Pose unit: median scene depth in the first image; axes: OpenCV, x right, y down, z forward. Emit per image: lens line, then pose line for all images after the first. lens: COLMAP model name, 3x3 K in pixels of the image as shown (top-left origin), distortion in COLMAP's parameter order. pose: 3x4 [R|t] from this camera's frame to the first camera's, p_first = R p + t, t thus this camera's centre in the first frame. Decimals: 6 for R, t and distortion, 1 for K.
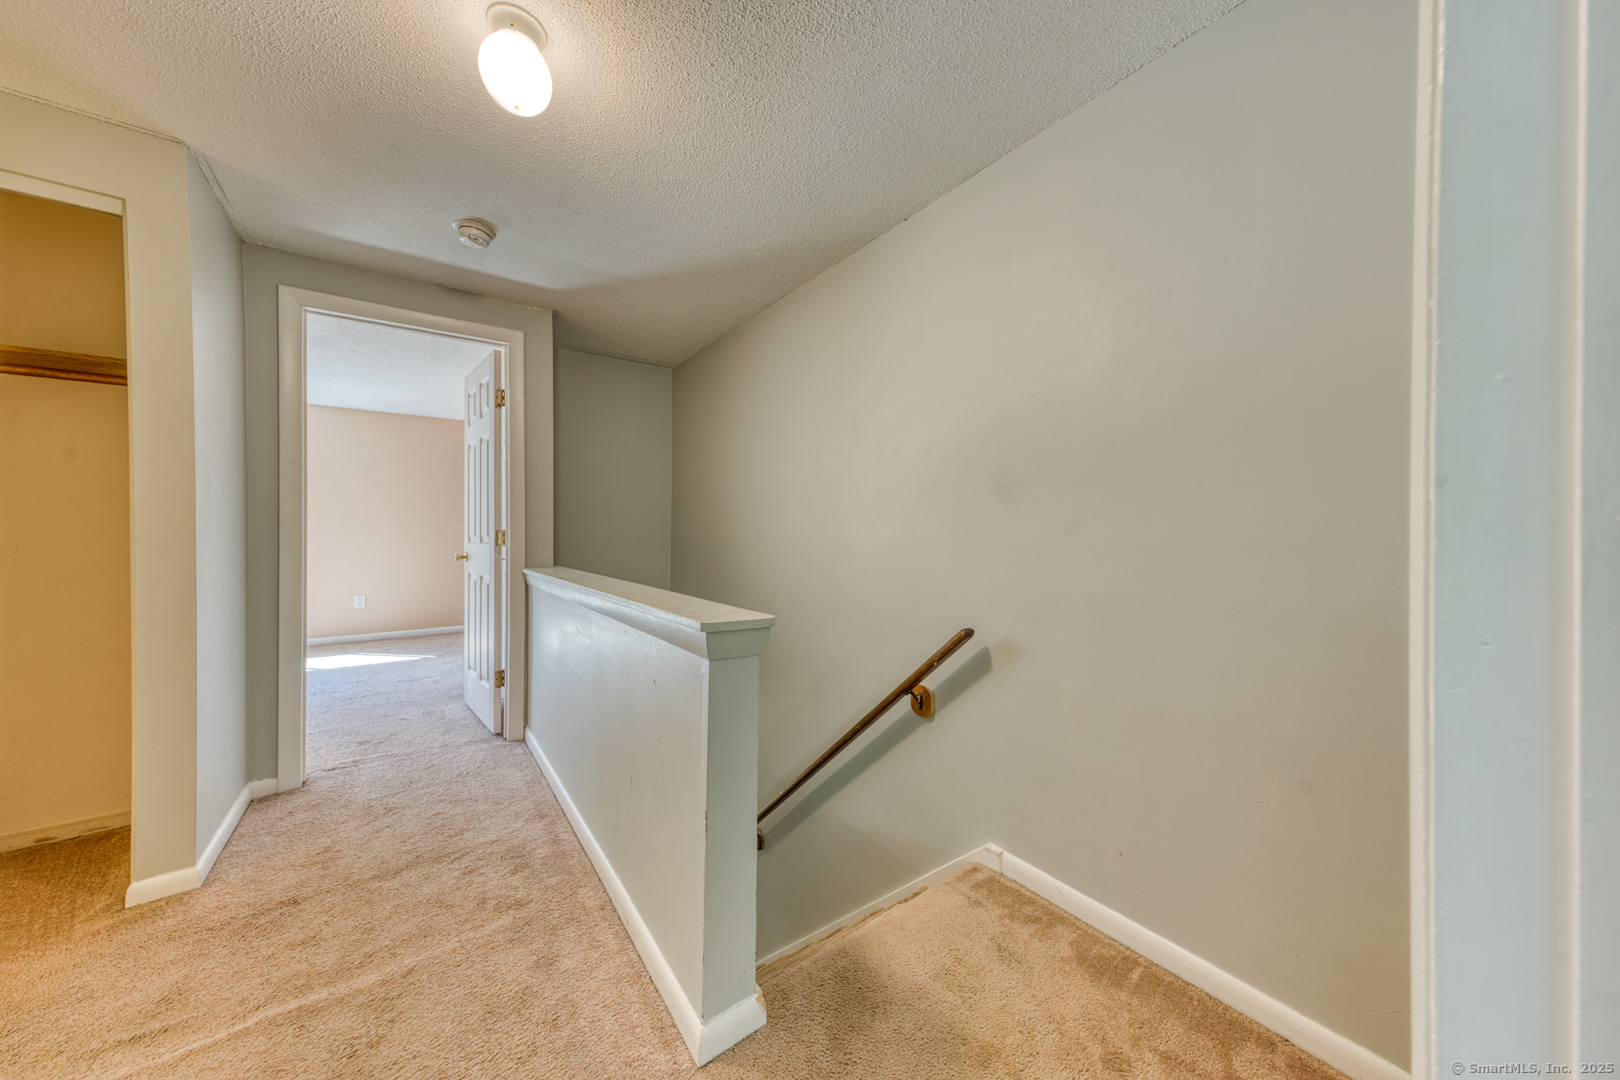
lens RADIAL K [[558.0, 0, 809.2], [0, 558.0, 526.9], [0, 0, 1]] dist [0.024434, -0.000276]
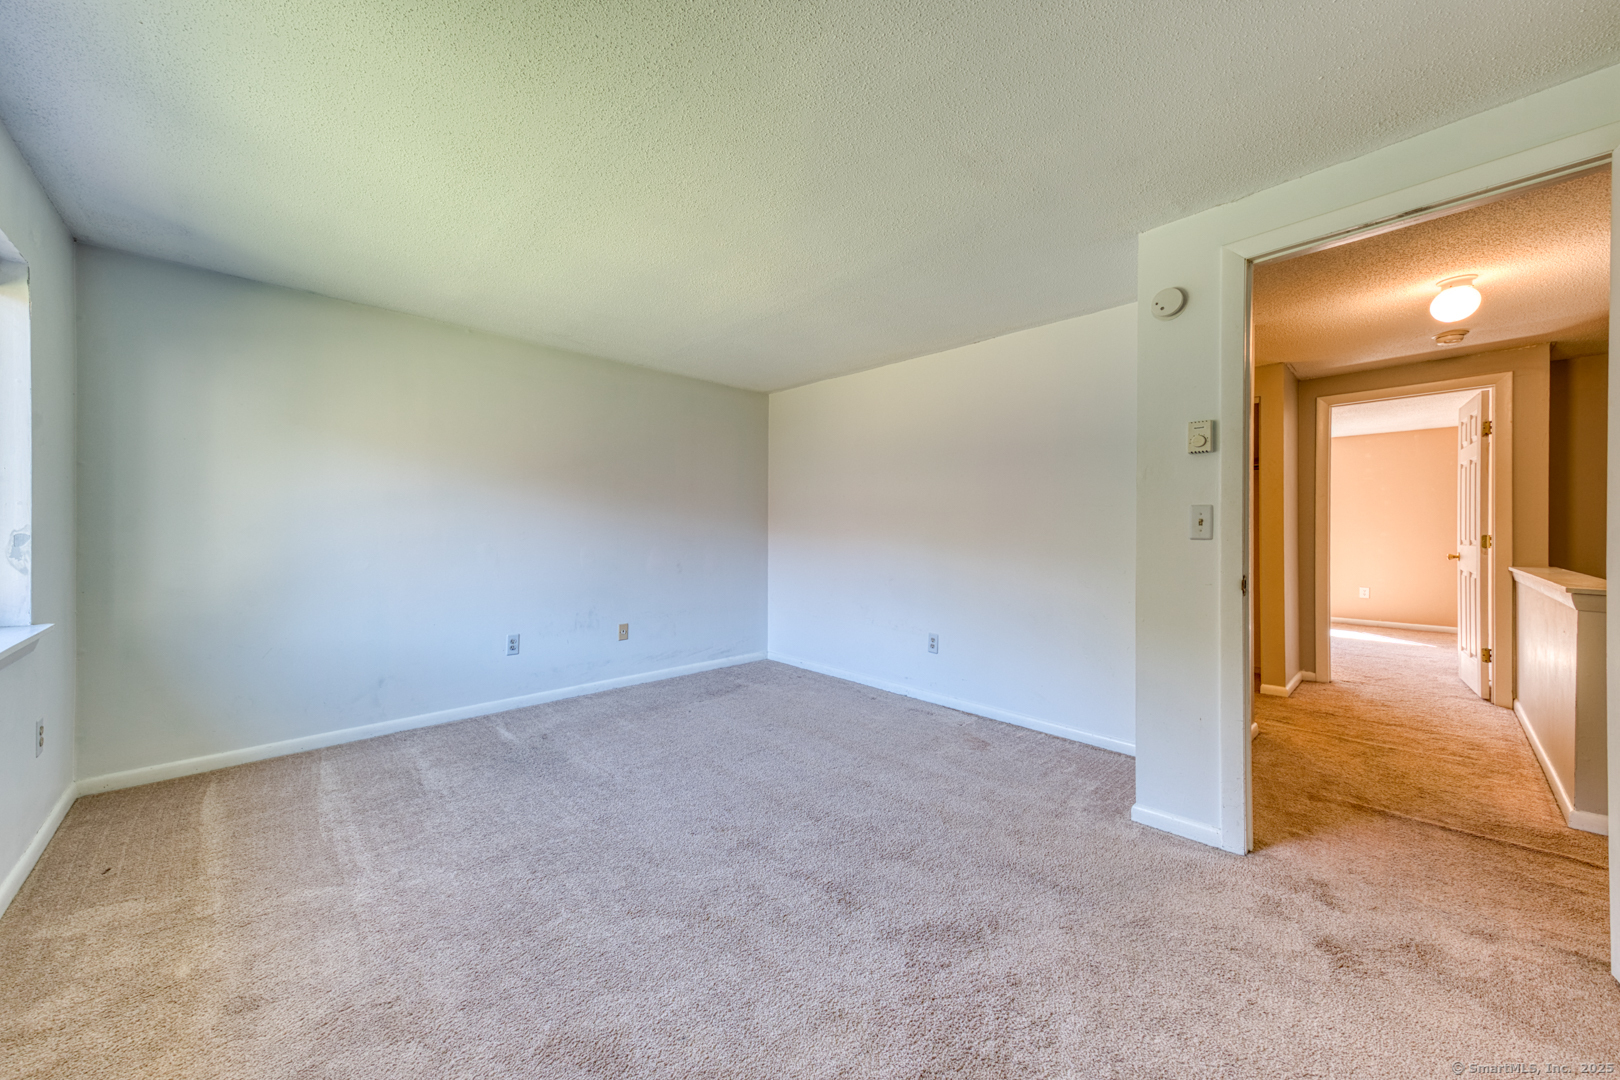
lens RADIAL K [[575.2, 0, 812.3], [0, 575.2, 531.0], [0, 0, 1]] dist [0.017619, -0.002240]
pose [[0.141646, 0.003420, -0.989911, 0.513195], [-0.000334, 0.999994, 0.003407, -0.007103], [0.989917, -0.000152, 0.141646, -0.645814]]
